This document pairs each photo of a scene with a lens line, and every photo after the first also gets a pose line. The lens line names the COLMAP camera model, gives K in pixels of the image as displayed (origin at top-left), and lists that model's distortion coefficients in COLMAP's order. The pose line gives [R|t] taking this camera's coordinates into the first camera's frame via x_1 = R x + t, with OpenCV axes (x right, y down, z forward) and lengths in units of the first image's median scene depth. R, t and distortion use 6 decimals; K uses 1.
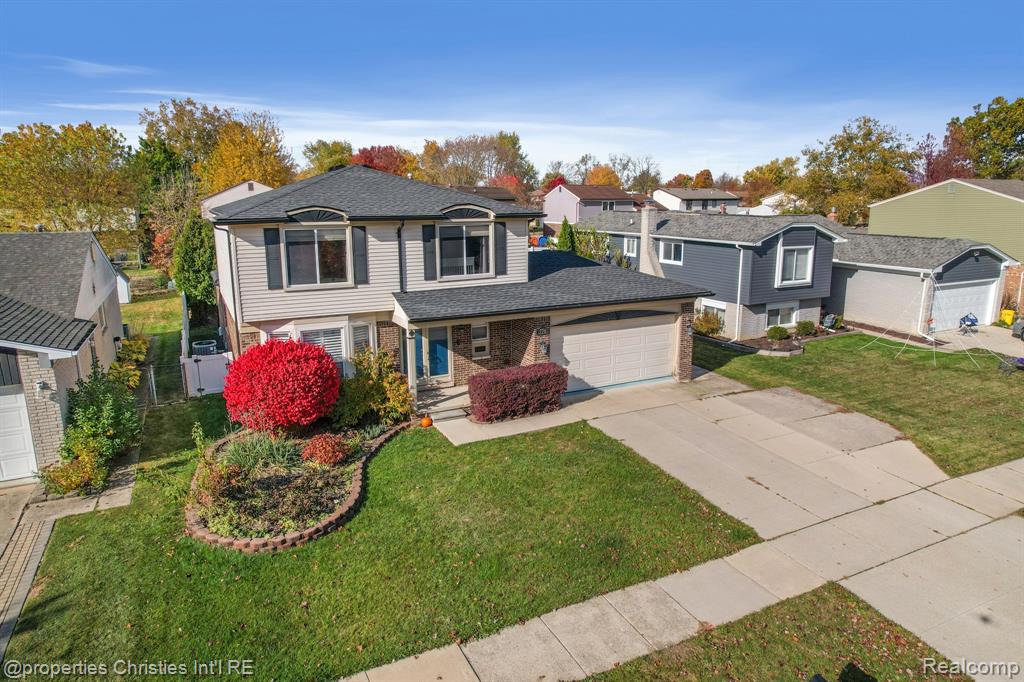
lens RADIAL K [[662.5, 0, 508.7], [0, 662.5, 325.4], [0, 0, 1]] dist [-0.038321, 0.000745]
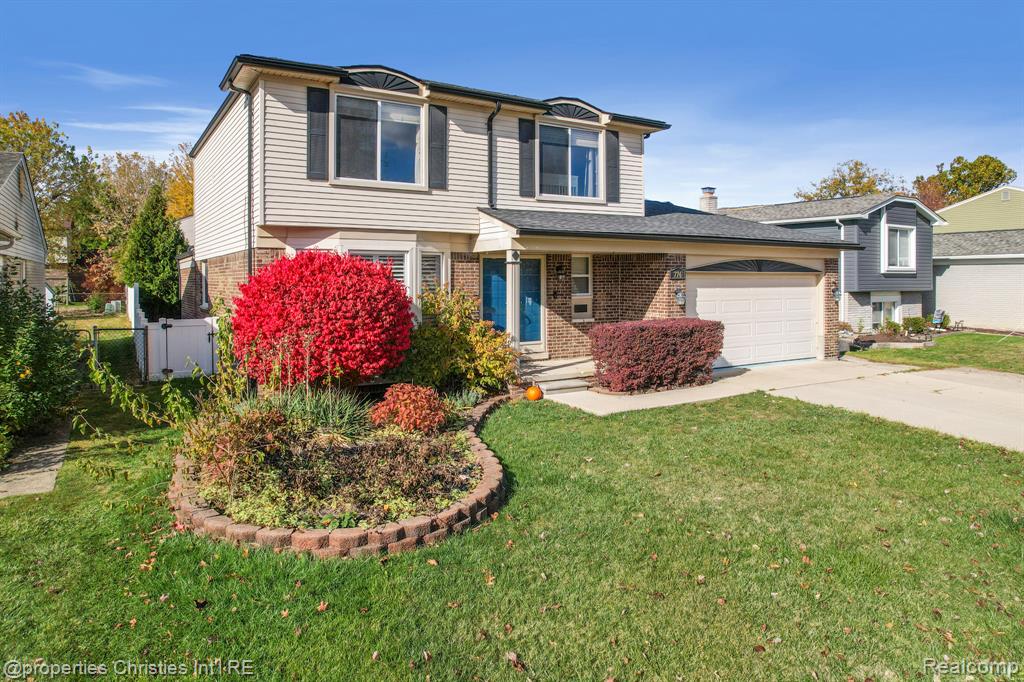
lens RADIAL K [[674.6, 0, 511.8], [0, 674.6, 271.3], [0, 0, 1]] dist [-0.035394, 0.003784]
pose [[0.996215, 0.005472, 0.086752, -0.198941], [0.012465, 0.978711, -0.204866, 0.159102], [-0.086026, 0.205172, 0.974938, 0.318245]]
